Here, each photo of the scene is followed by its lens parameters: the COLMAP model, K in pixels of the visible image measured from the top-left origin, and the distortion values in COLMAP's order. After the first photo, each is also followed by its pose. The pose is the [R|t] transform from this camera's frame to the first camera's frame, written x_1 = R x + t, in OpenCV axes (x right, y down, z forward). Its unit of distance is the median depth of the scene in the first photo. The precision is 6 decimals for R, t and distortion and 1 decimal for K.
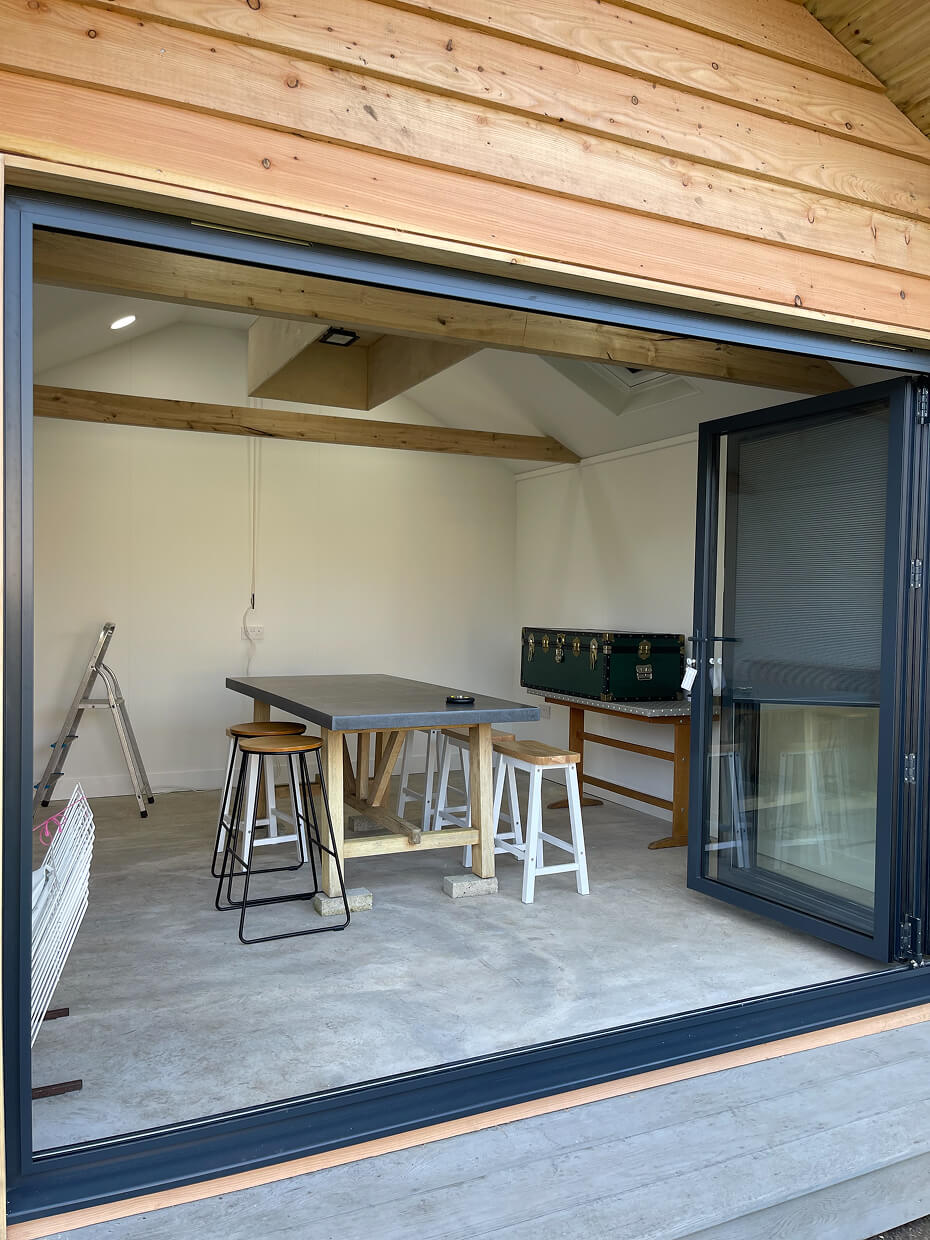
lens RADIAL K [[984.6, 0, 470.2], [0, 984.6, 630.3], [0, 0, 1]] dist [0.010127, -0.015306]
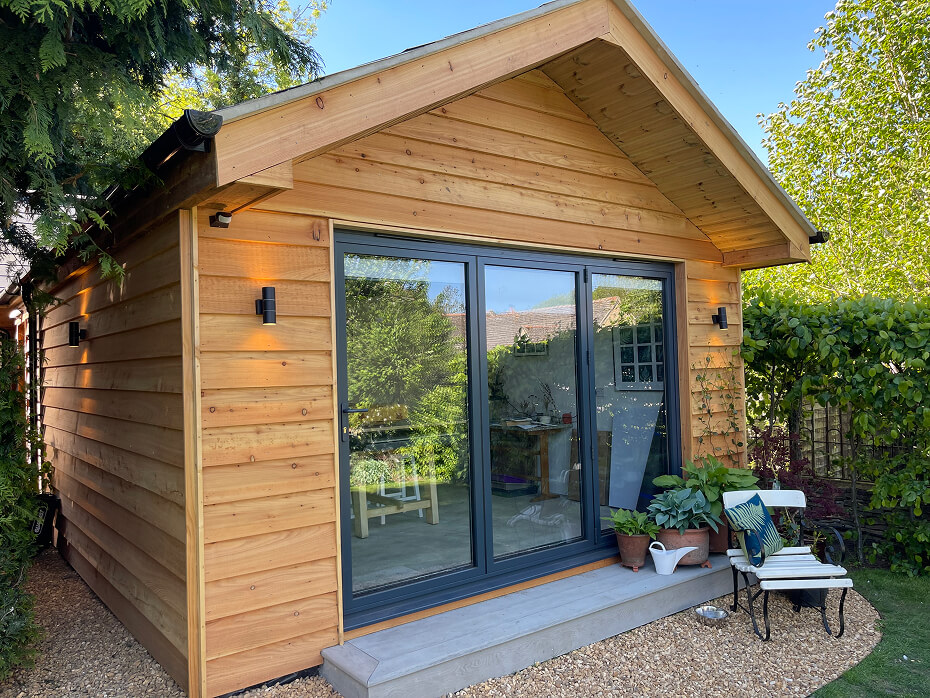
lens RADIAL K [[738.5, 0, 490.3], [0, 738.5, 346.0], [0, 0, 1]] dist [0.010127, -0.015306]
pose [[0.972407, -0.034175, 0.230773, -0.402397], [0.047362, 0.997531, -0.051847, -0.013384], [-0.228431, 0.061346, 0.971625, -0.772191]]
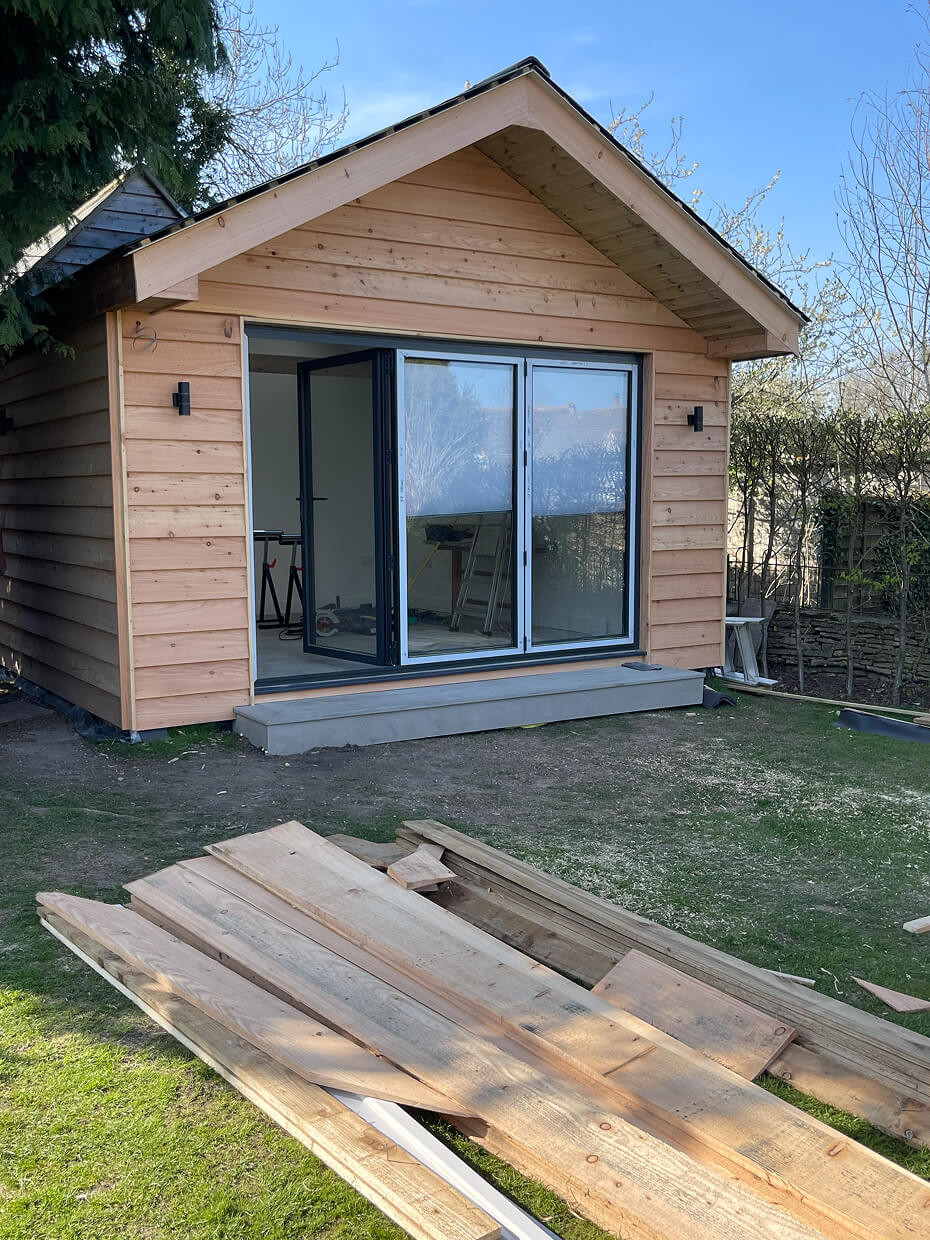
lens RADIAL K [[1184.7, 0, 460.2], [0, 1184.7, 614.2], [0, 0, 1]] dist [0.008200, 0.000000]
pose [[0.991209, -0.032975, 0.128133, -0.243401], [0.023921, 0.997148, 0.071575, 0.106140], [-0.130128, -0.067881, 0.989171, -1.902491]]
